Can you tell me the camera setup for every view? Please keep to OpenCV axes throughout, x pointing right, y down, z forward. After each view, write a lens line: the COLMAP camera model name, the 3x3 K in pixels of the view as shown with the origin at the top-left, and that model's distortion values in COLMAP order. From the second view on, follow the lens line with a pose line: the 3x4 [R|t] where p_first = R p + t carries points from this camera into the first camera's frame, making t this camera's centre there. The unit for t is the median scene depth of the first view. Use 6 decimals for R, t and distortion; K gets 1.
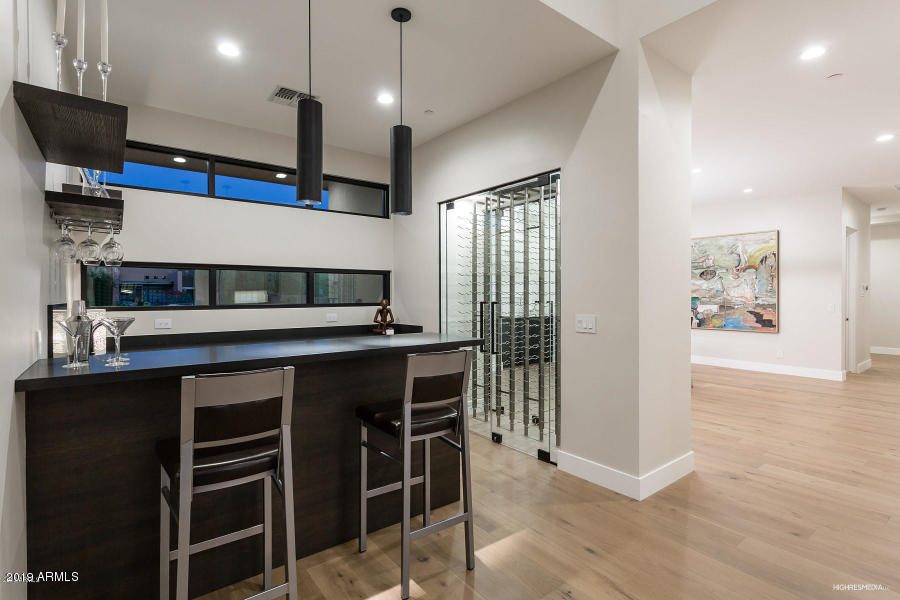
lens RADIAL K [[434.4, 0, 450.7], [0, 434.4, 296.0], [0, 0, 1]] dist [-0.002452, -0.001431]
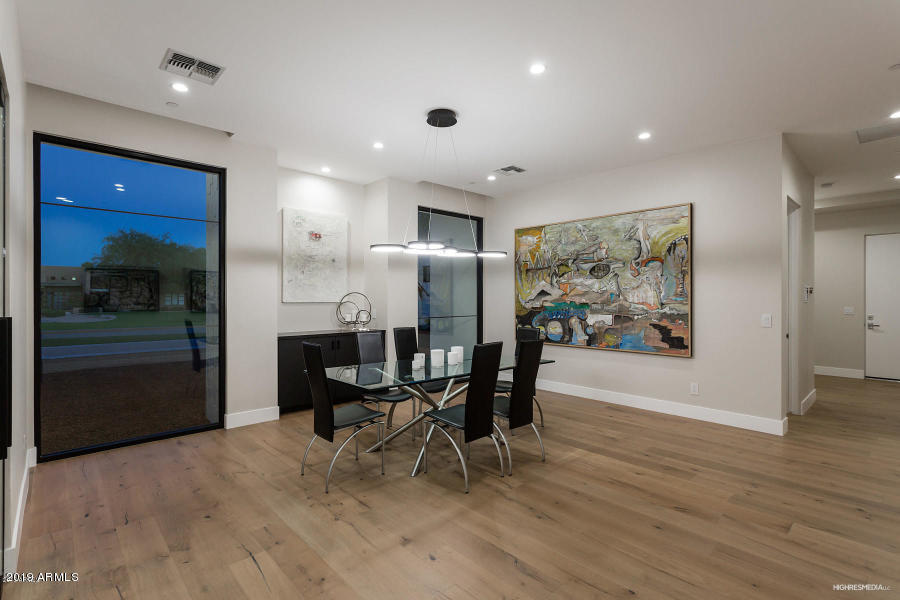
lens RADIAL K [[434.4, 0, 450.7], [0, 434.4, 296.0], [0, 0, 1]] dist [-0.002452, -0.001431]
pose [[0.994937, 0.005983, 0.100326, 0.310197], [-0.004898, 0.999927, -0.011061, 0.000023], [-0.100385, 0.010513, 0.994893, 0.362340]]
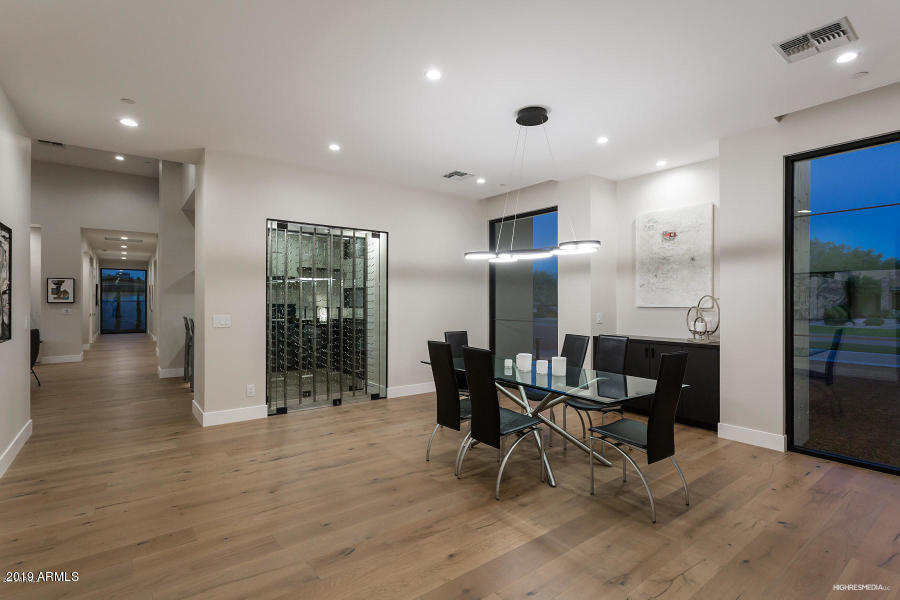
lens RADIAL K [[440.9, 0, 450.0], [0, 440.9, 300.0], [0, 0, 1]] dist [0.003509, 0.000438]
pose [[-0.017203, 0.000940, -0.999852, 0.825588], [-0.007970, 0.999968, 0.001077, -0.005127], [0.999820, 0.007988, -0.017195, 0.763180]]
